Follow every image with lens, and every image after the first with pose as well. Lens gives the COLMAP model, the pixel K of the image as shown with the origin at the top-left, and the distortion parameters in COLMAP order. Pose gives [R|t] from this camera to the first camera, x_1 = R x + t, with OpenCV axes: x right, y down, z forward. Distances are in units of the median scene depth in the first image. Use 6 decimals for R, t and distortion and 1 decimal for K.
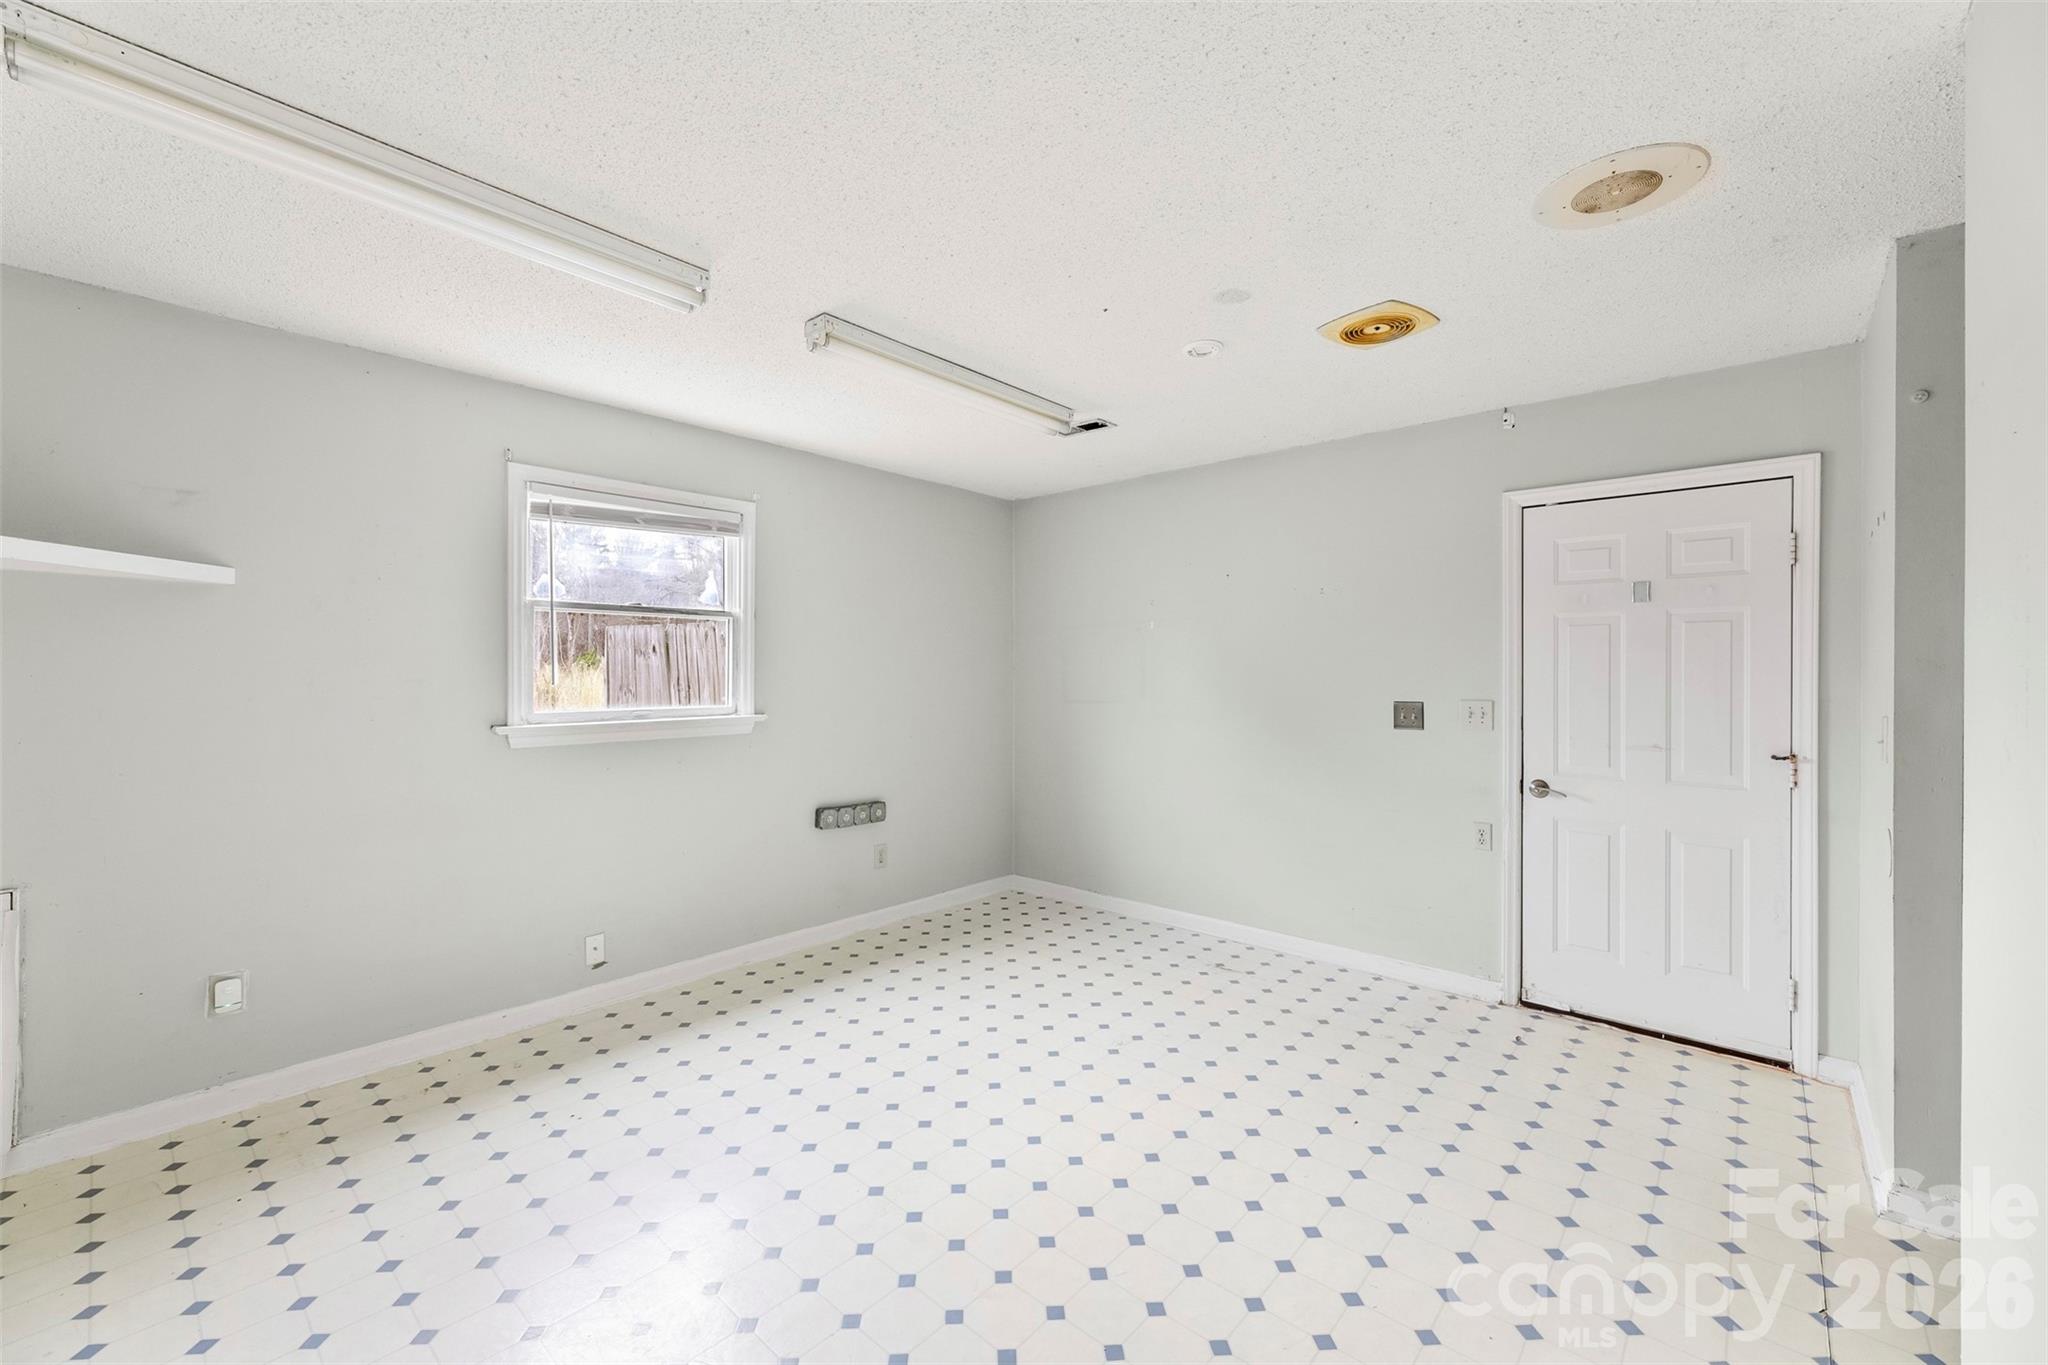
lens RADIAL K [[833.7, 0, 1028.5], [0, 833.7, 671.2], [0, 0, 1]] dist [0.001165, 0.000034]
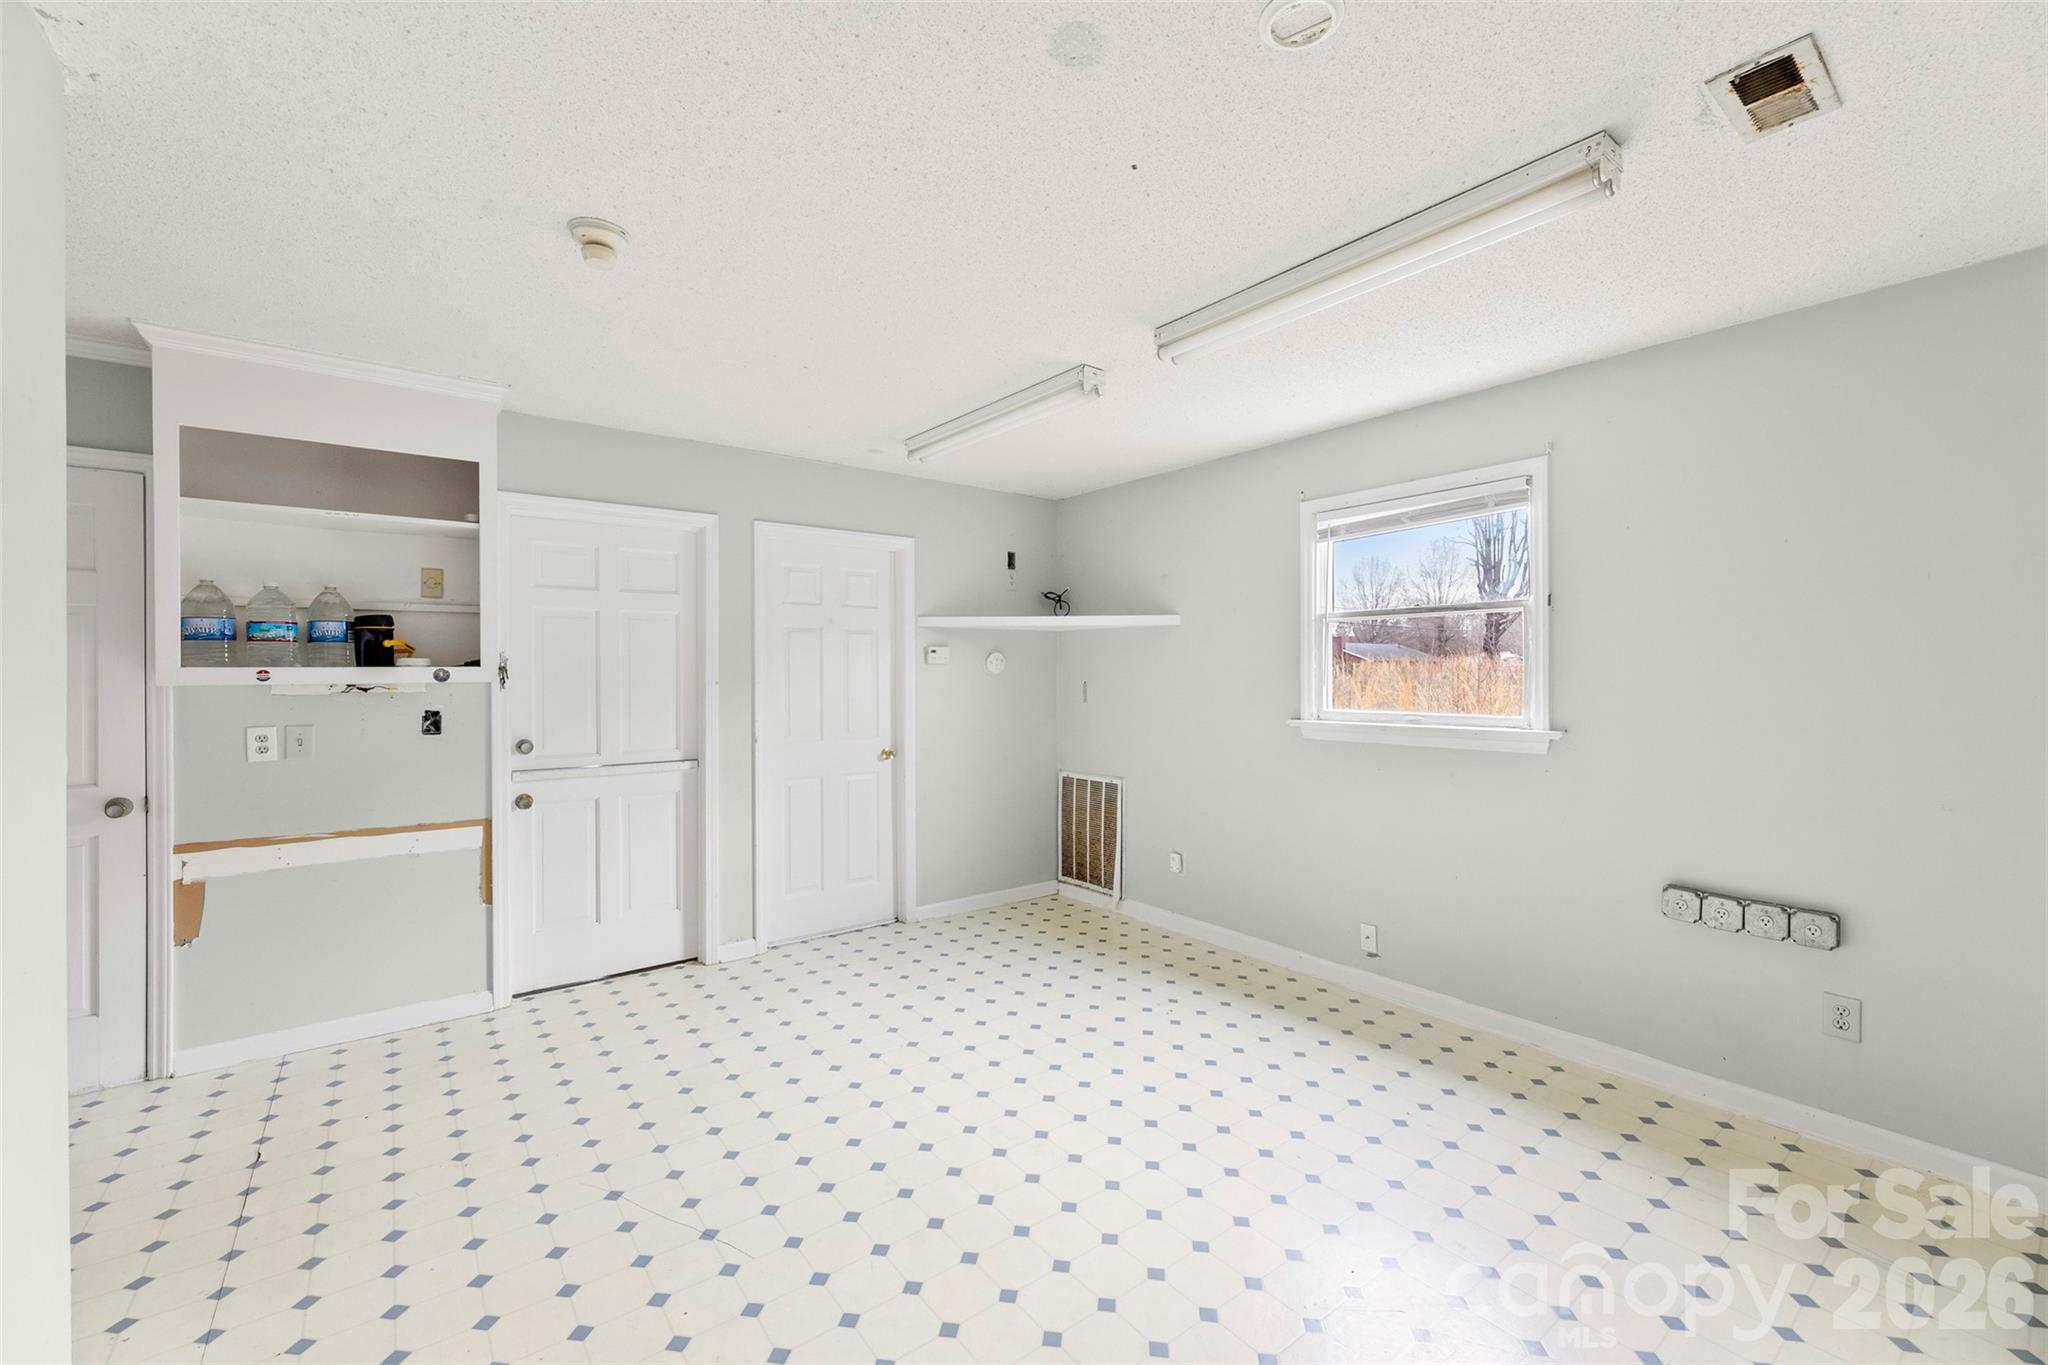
lens RADIAL K [[833.7, 0, 1028.5], [0, 833.7, 671.2], [0, 0, 1]] dist [0.001165, 0.000034]
pose [[-0.188334, -0.009335, -0.982061, 0.632718], [-0.004668, 0.999952, -0.008610, 0.007835], [0.982094, 0.002962, -0.188368, 0.818524]]
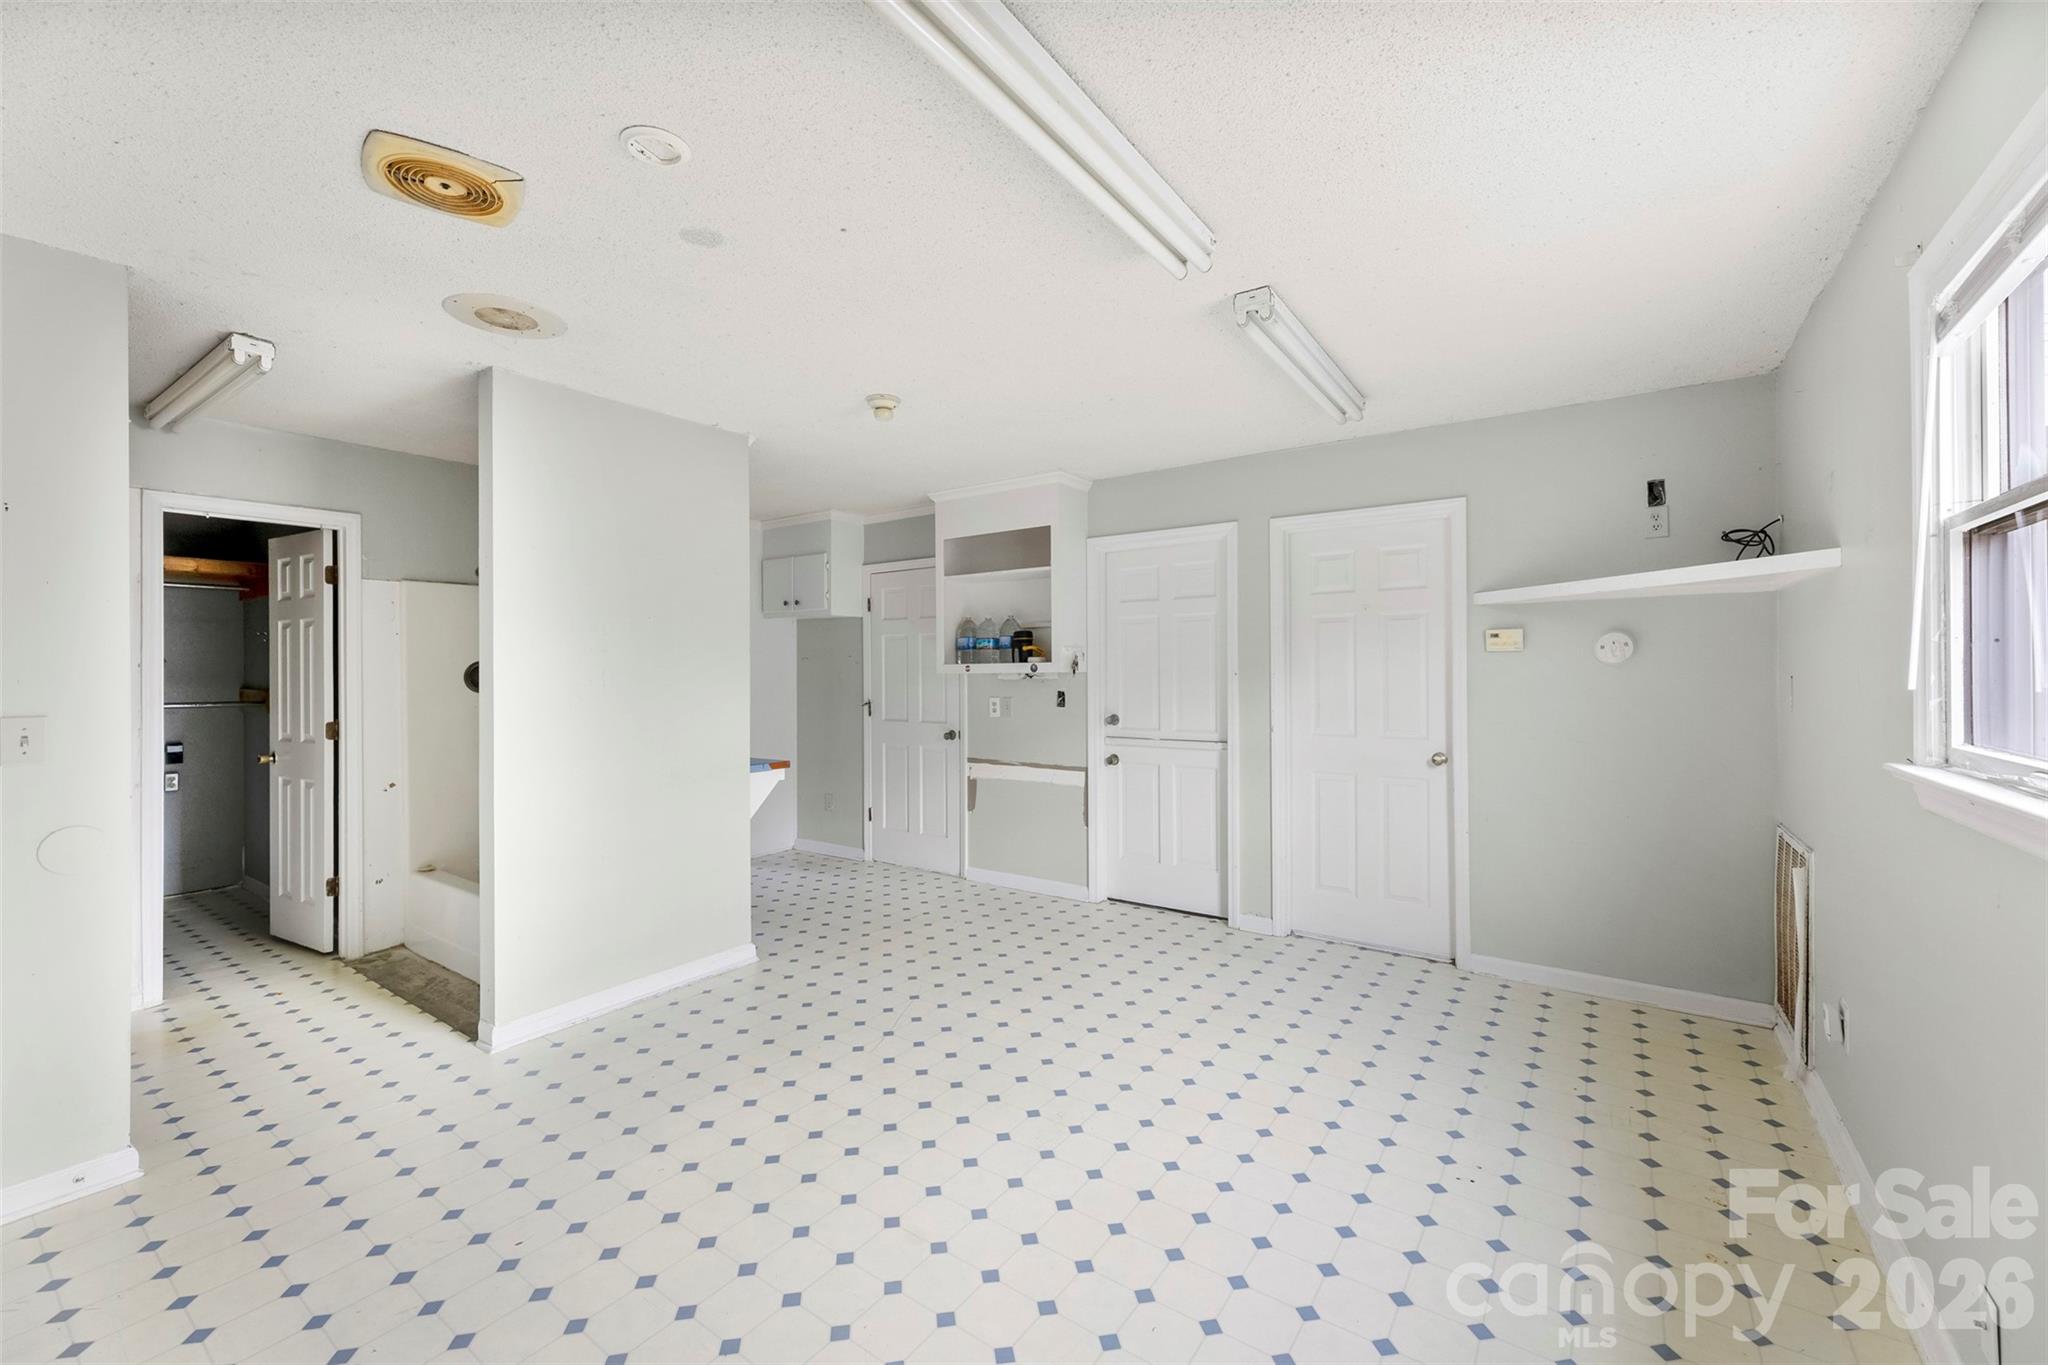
lens RADIAL K [[833.7, 0, 1028.5], [0, 833.7, 671.2], [0, 0, 1]] dist [0.001165, 0.000034]
pose [[-0.994226, -0.001004, -0.107297, -0.000716], [-0.001678, 0.999979, 0.006190, 0.003821], [0.107289, 0.006334, -0.994208, 1.436717]]
